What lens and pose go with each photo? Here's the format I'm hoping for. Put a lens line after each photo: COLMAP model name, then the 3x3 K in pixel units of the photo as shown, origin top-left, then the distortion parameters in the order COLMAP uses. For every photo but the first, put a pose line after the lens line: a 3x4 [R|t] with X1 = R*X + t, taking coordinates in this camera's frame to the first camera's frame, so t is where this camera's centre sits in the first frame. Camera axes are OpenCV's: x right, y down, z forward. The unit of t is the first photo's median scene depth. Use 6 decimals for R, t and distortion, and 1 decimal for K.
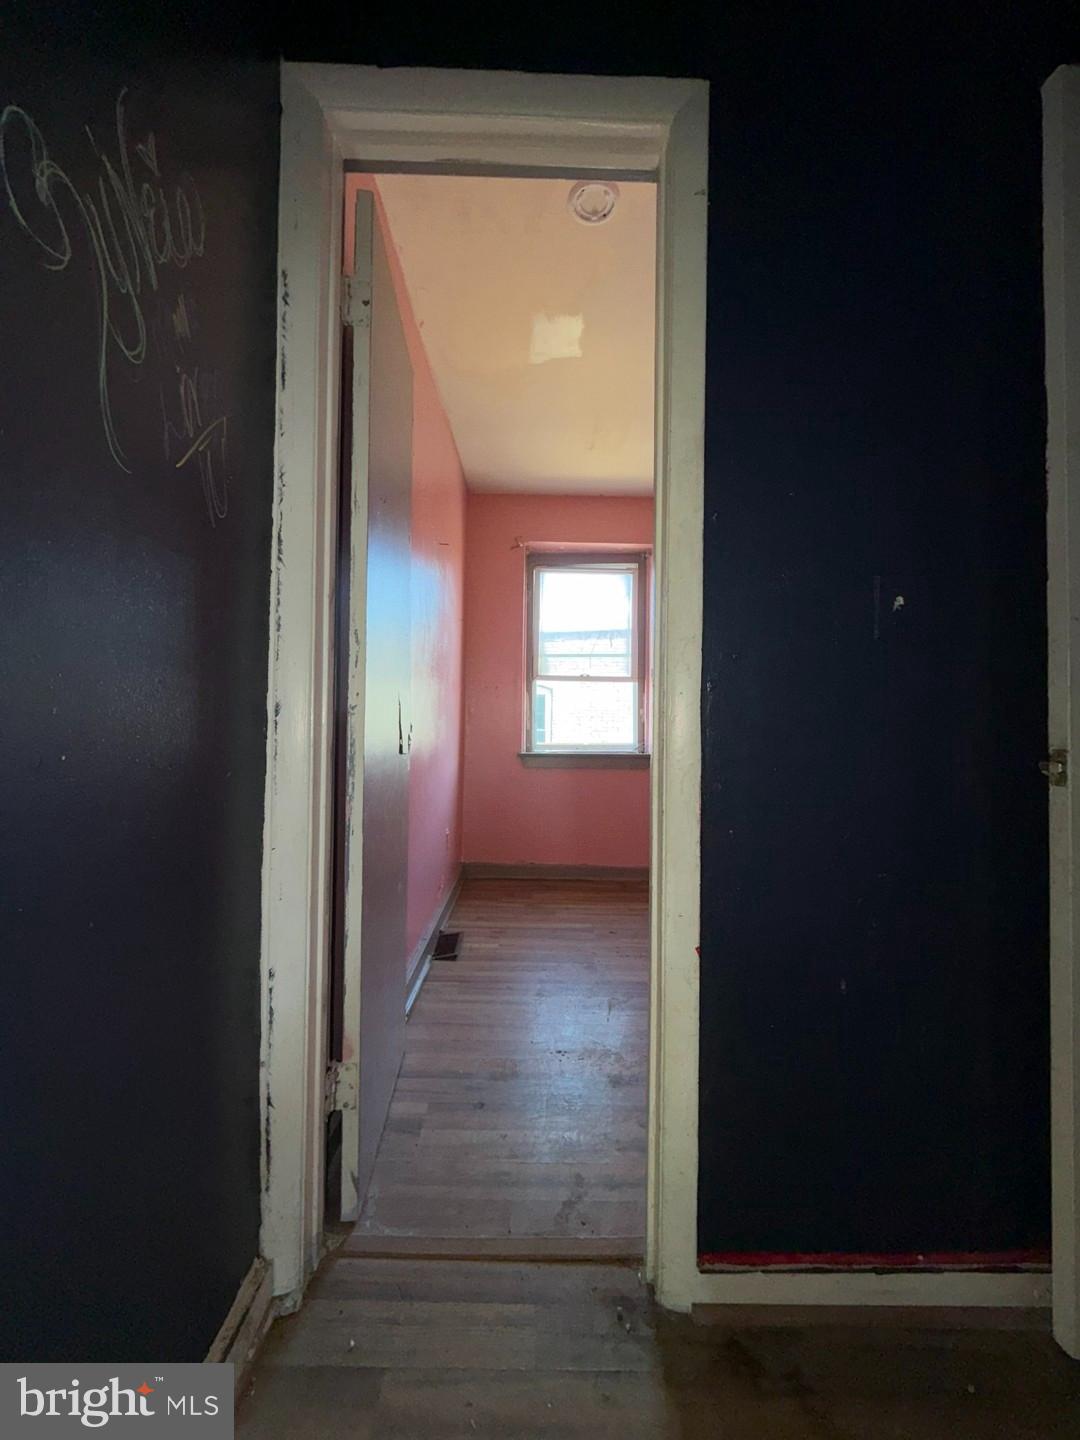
lens RADIAL K [[586.4, 0, 540.7], [0, 586.4, 720.2], [0, 0, 1]] dist [-0.001971, -0.000170]
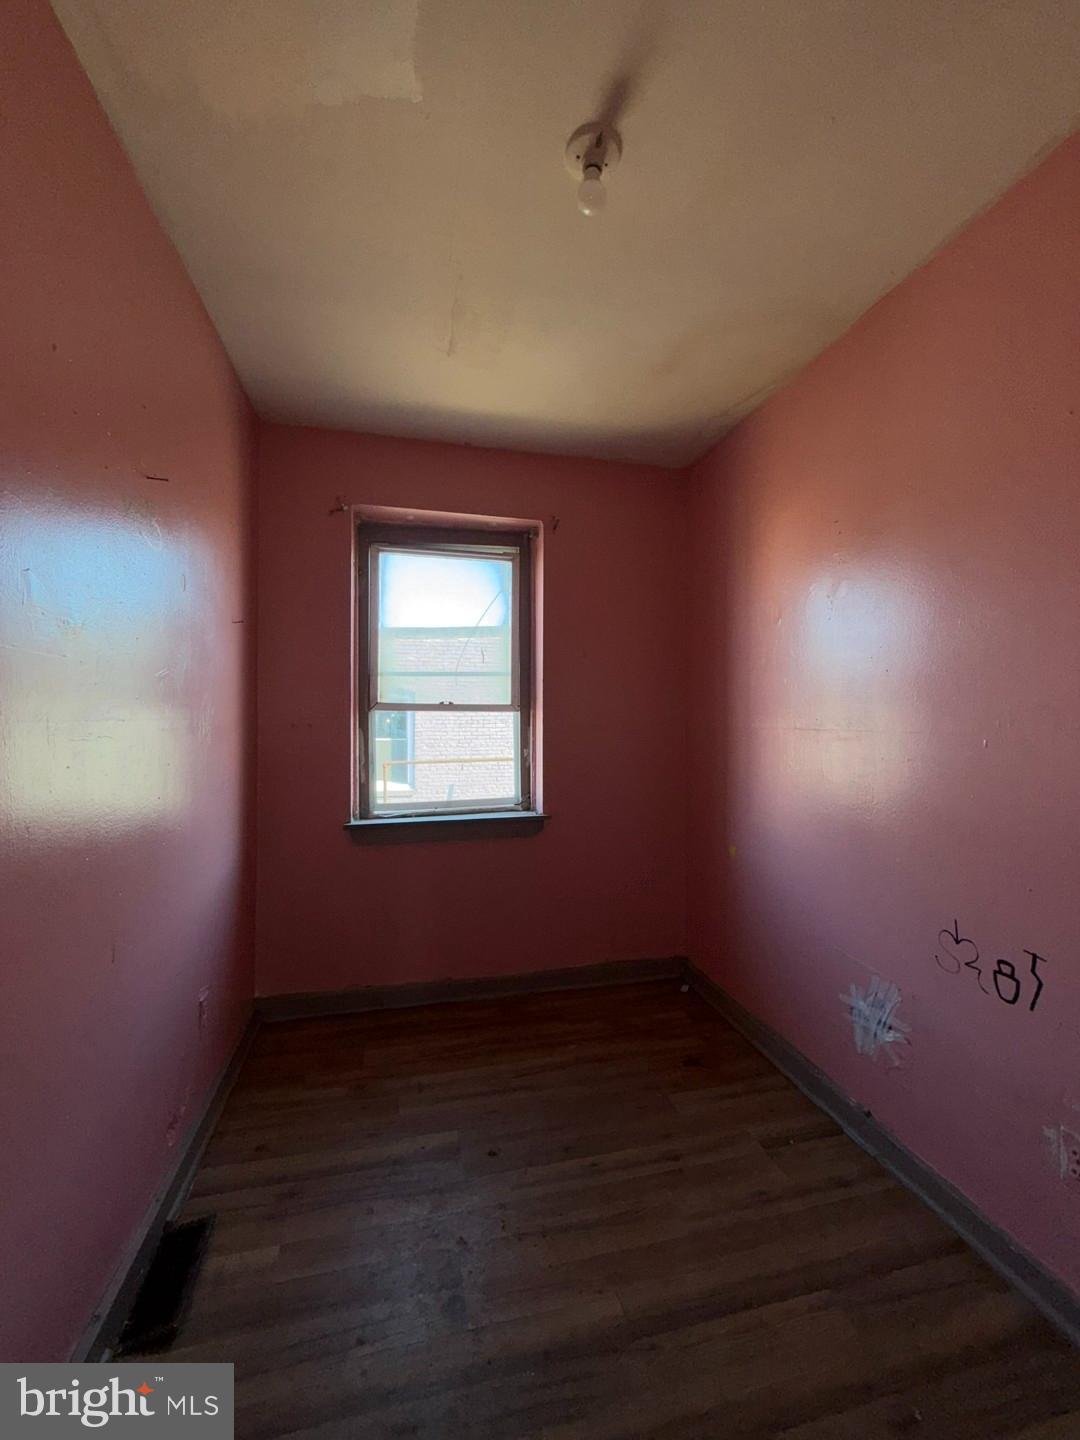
lens RADIAL K [[586.4, 0, 536.6], [0, 586.4, 723.8], [0, 0, 1]] dist [-0.001971, -0.000170]
pose [[0.977362, -0.011558, 0.211259, 0.032634], [0.006764, 0.999703, 0.023402, -0.068099], [-0.211467, -0.021444, 0.977150, 0.295150]]
